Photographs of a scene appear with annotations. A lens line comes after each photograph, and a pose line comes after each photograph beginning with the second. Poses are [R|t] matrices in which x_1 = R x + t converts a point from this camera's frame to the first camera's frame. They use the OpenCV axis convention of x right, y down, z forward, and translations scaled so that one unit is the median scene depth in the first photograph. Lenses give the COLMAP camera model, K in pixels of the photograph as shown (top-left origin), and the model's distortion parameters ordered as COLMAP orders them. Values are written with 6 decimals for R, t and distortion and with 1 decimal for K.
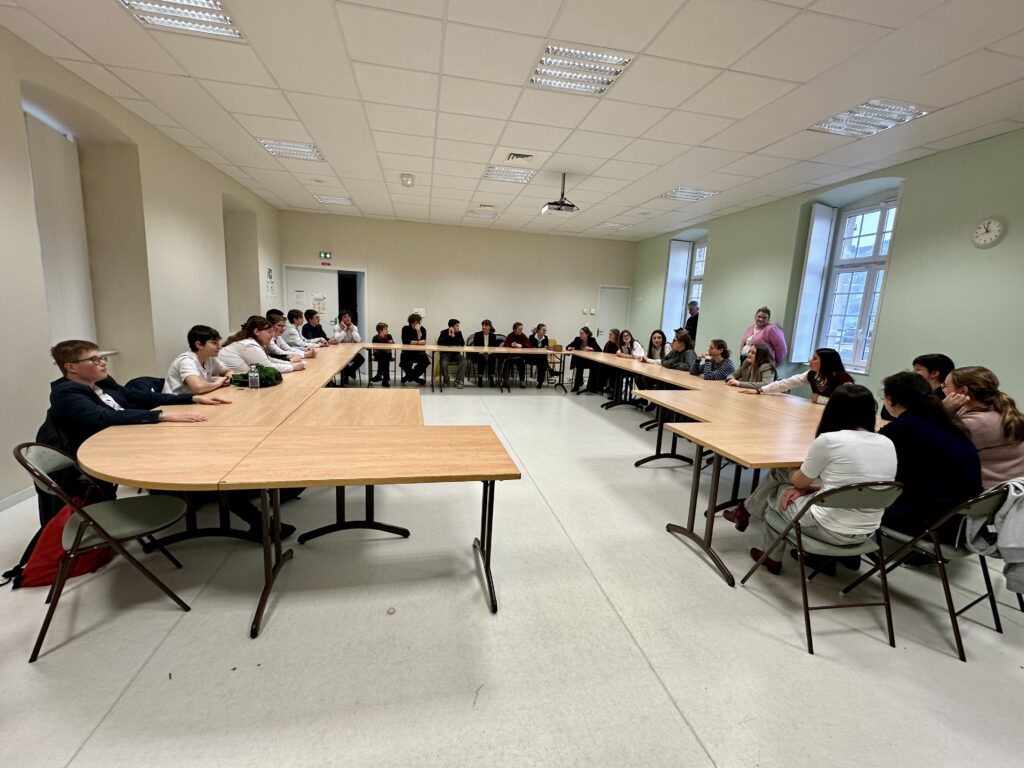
lens RADIAL K [[440.4, 0, 509.3], [0, 440.4, 383.5], [0, 0, 1]] dist [-0.002842, 0.000025]
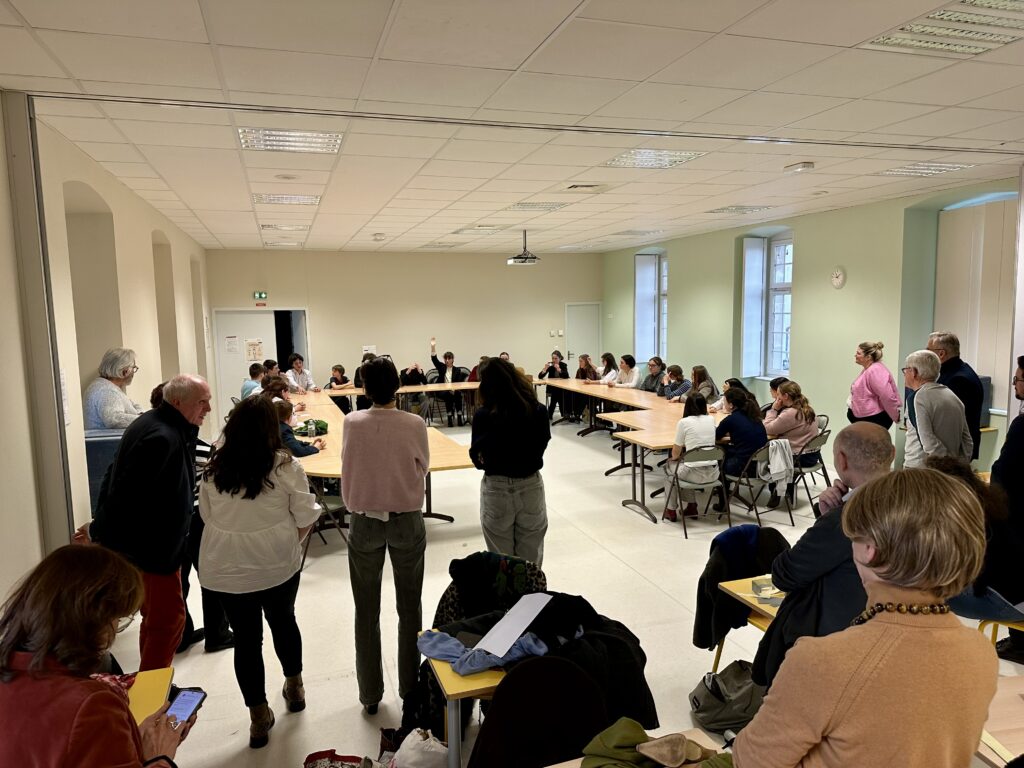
lens RADIAL K [[718.0, 0, 510.0], [0, 718.0, 392.1], [0, 0, 1]] dist [0.118572, -0.003390]
pose [[0.991207, -0.082621, 0.103353, -0.102570], [0.087110, 0.995408, -0.039689, 0.007687], [-0.099599, 0.048343, 0.993853, -0.604892]]
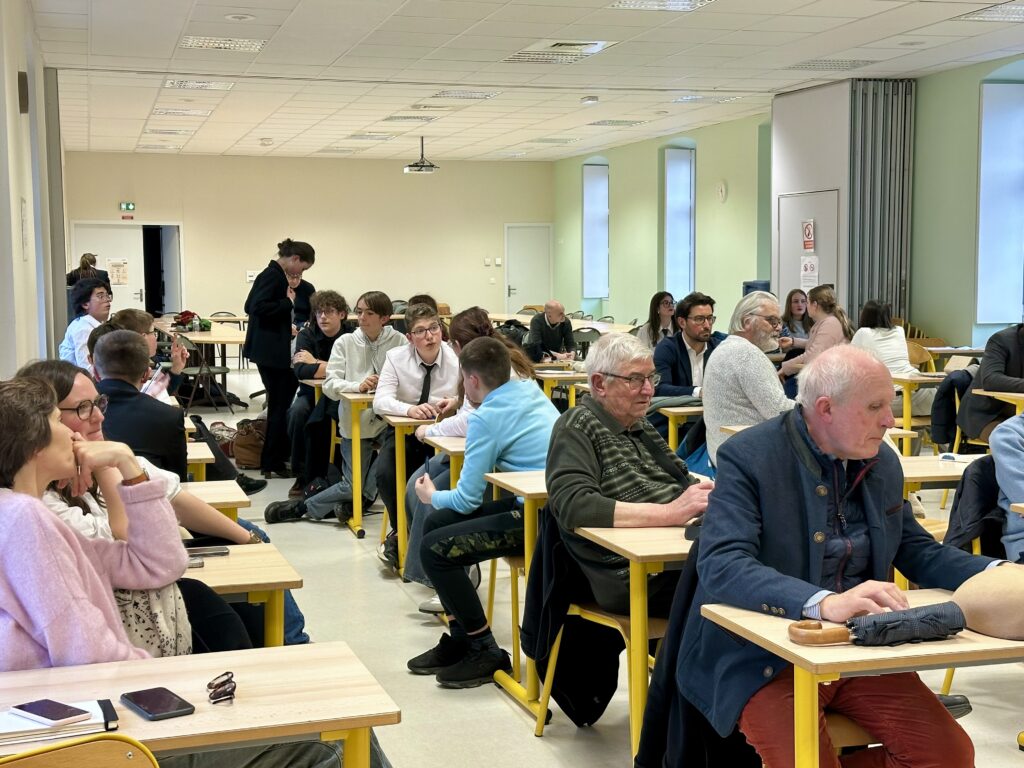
lens RADIAL K [[1483.3, 0, 517.9], [0, 1483.3, 385.2], [0, 0, 1]] dist [0.098251, 0.000000]
pose [[0.994649, -0.061323, 0.083146, 0.014146], [0.067808, 0.994679, -0.077555, 0.301916], [-0.077948, 0.082778, 0.993515, -1.849836]]
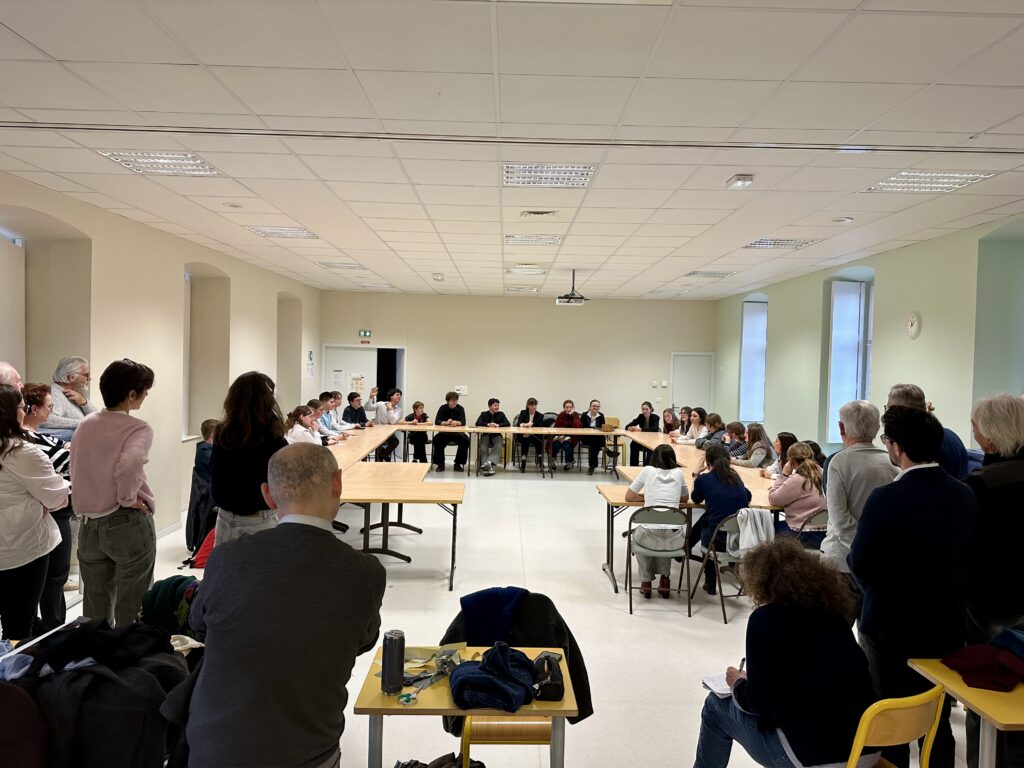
lens RADIAL K [[718.0, 0, 508.5], [0, 718.0, 375.9], [0, 0, 1]] dist [0.118572, -0.003390]
pose [[0.981223, -0.023101, -0.191486, 0.221176], [-0.006006, 0.988660, -0.150048, 0.039616], [0.192781, 0.148381, 0.969958, -0.532314]]
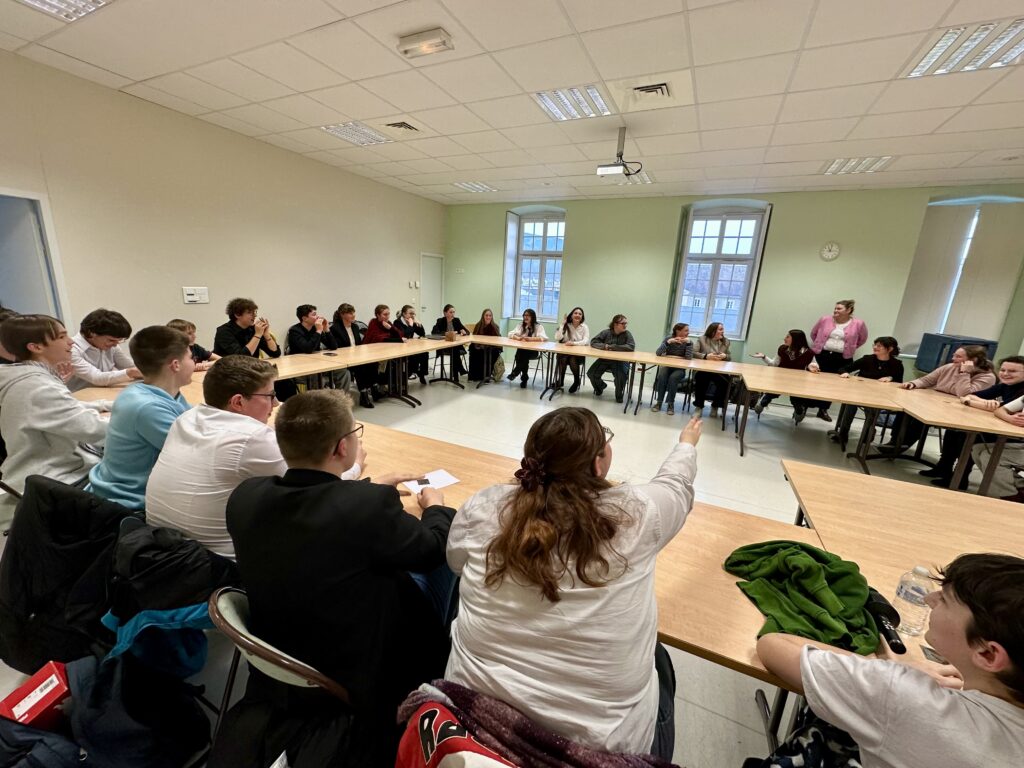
lens RADIAL K [[410.0, 0, 507.7], [0, 410.0, 383.7], [0, 0, 1]] dist [-0.004587, 0.000872]
pose [[0.623620, -0.195556, 0.756872, -0.463056], [0.104064, 0.980355, 0.167555, -0.122453], [-0.774770, -0.025728, 0.631720, 0.490390]]
